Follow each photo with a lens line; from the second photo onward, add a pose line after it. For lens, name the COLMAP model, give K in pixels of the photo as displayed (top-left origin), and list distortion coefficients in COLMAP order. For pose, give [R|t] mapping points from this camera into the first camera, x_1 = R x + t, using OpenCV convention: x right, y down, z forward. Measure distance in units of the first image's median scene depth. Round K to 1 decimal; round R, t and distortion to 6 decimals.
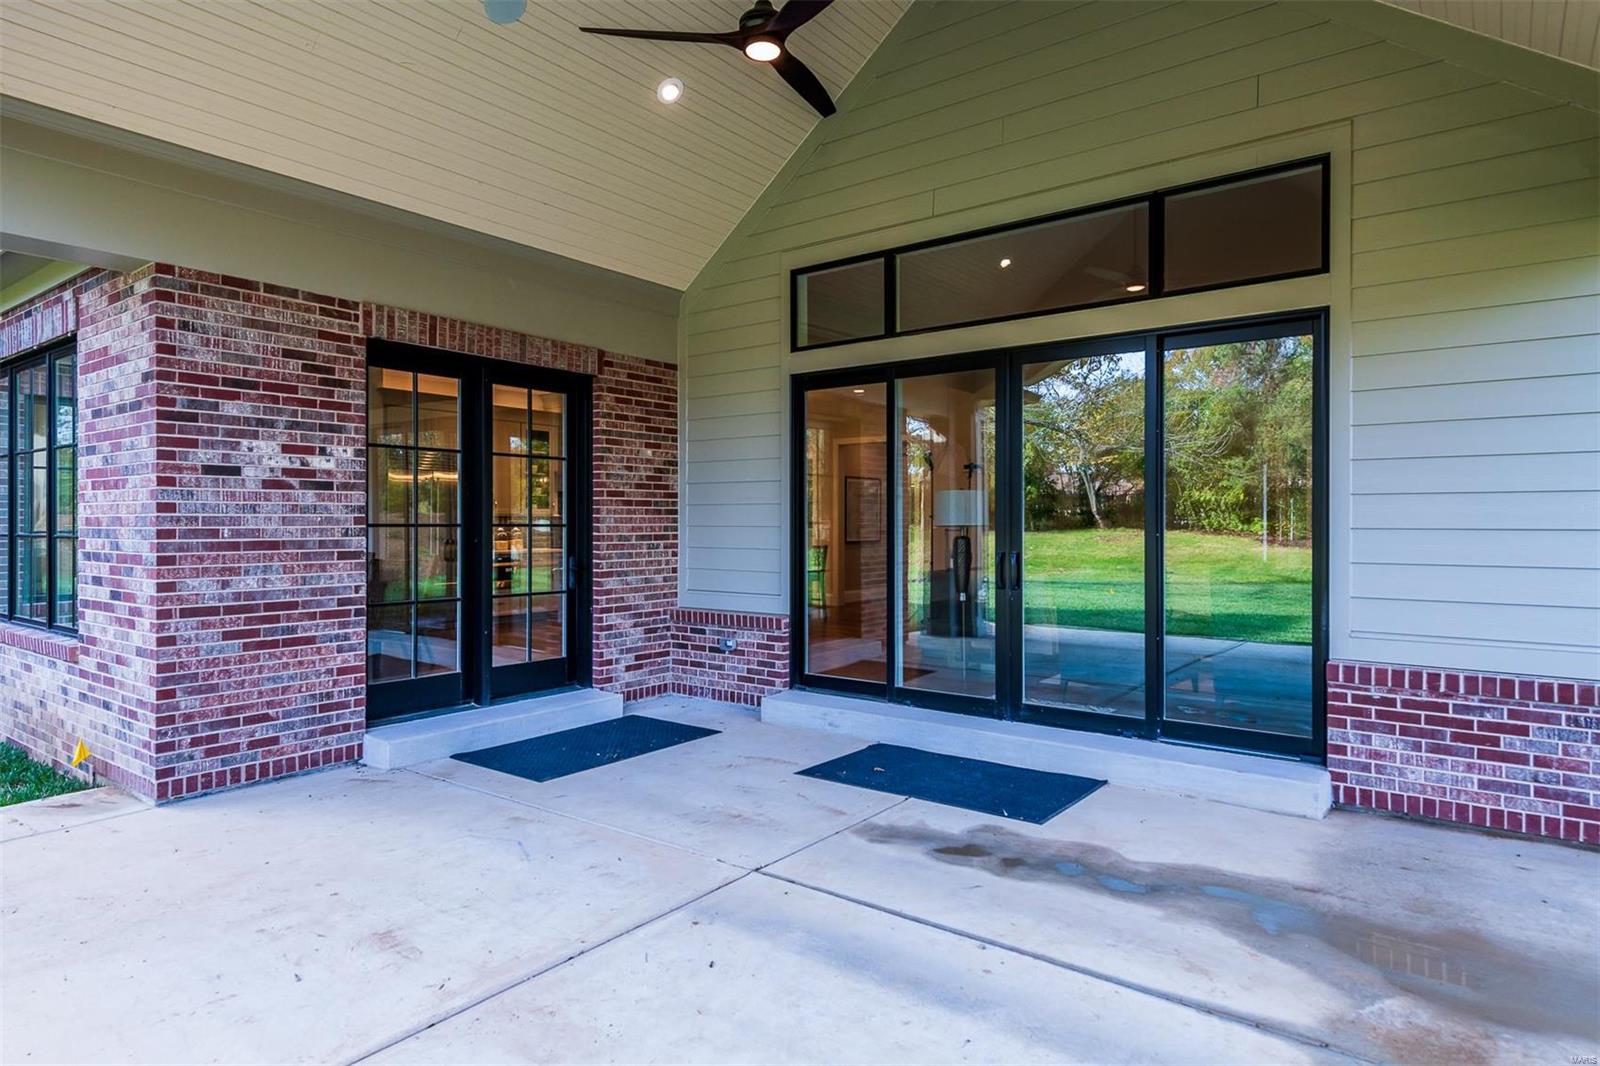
lens RADIAL K [[915.3, 0, 800.0], [0, 915.3, 533.0], [0, 0, 1]] dist [0.000170, -0.000065]
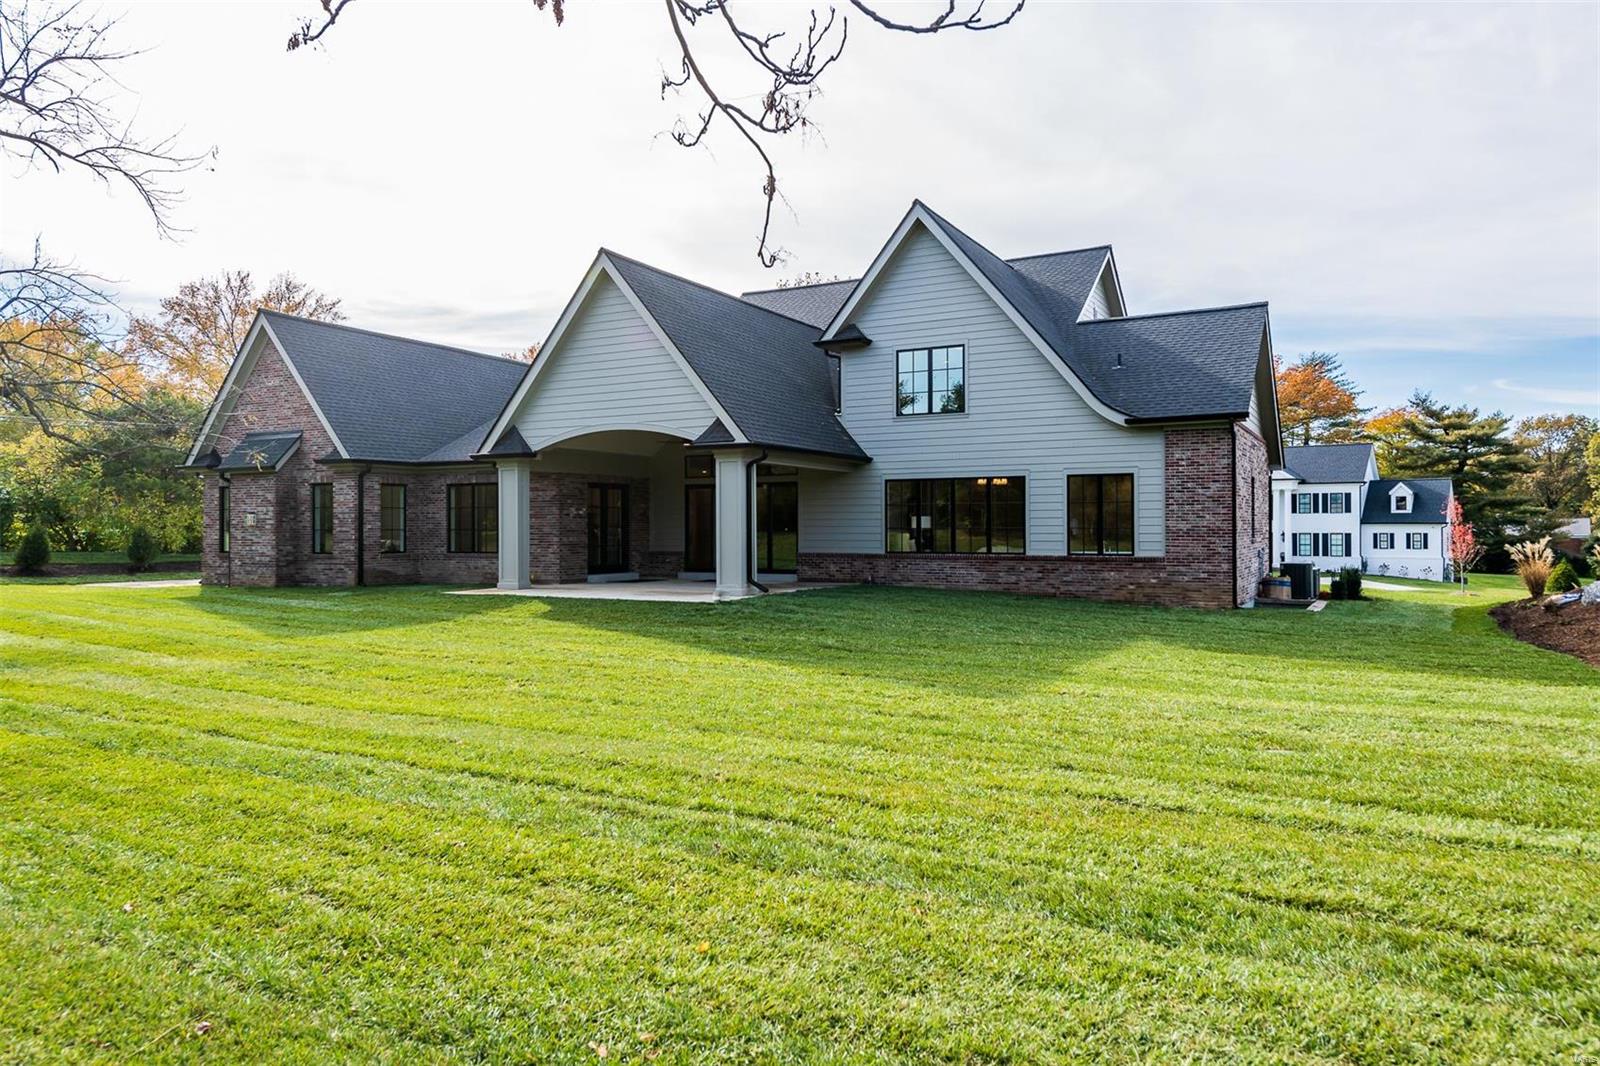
lens RADIAL K [[1132.1, 0, 800.0], [0, 1132.1, 533.0], [0, 0, 1]] dist [0.000822, 0.000218]
pose [[0.988076, -0.001058, 0.153963, -0.319614], [0.001863, 0.999985, -0.005083, 0.051169], [-0.153955, 0.005310, 0.988064, -4.444121]]
